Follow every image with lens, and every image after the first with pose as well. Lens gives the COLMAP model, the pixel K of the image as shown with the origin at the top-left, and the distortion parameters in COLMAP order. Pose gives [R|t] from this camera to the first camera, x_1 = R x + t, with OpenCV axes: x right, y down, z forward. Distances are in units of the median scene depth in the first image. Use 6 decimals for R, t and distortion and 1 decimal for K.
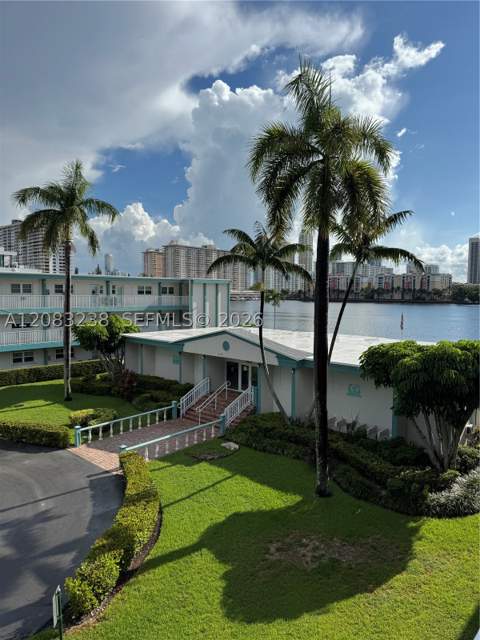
lens RADIAL K [[448.6, 0, 238.2], [0, 448.6, 320.9], [0, 0, 1]] dist [0.105740, -0.141480]
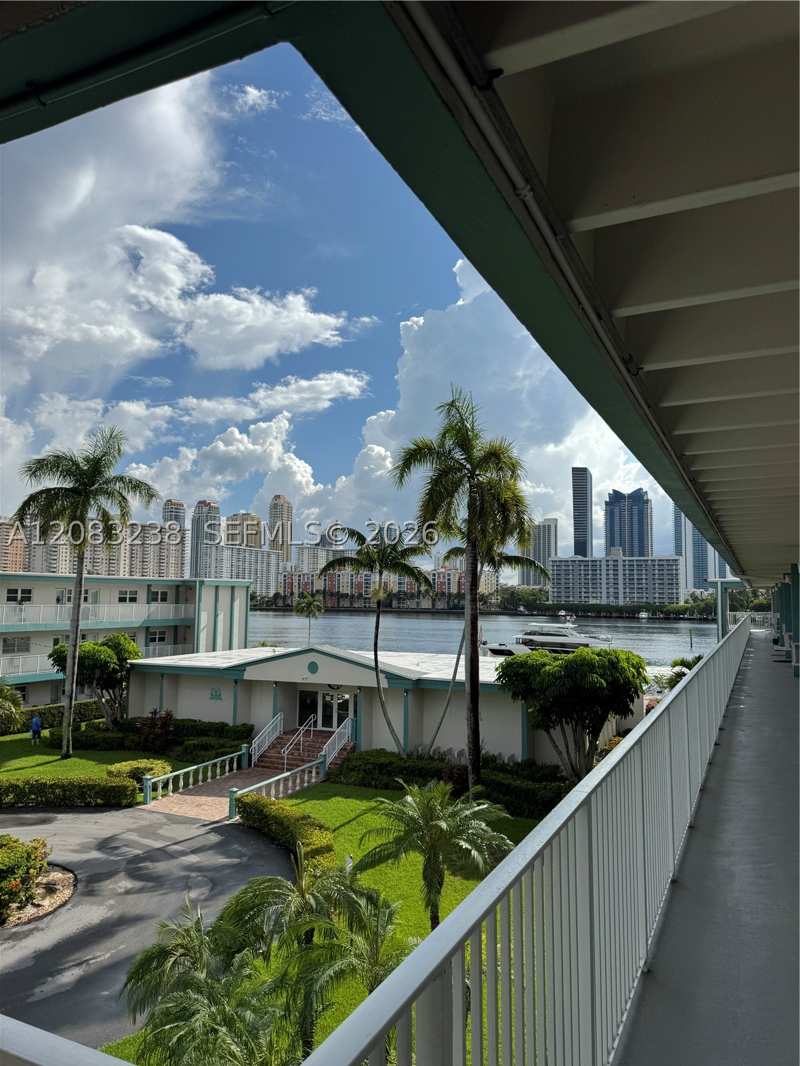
lens RADIAL K [[747.2, 0, 397.1], [0, 747.2, 534.5], [0, 0, 1]] dist [0.105740, -0.141480]
pose [[0.953391, 0.026309, 0.300588, -0.262077], [0.017972, 0.989472, -0.143604, 0.014564], [-0.301202, 0.142313, 0.942881, -0.295962]]
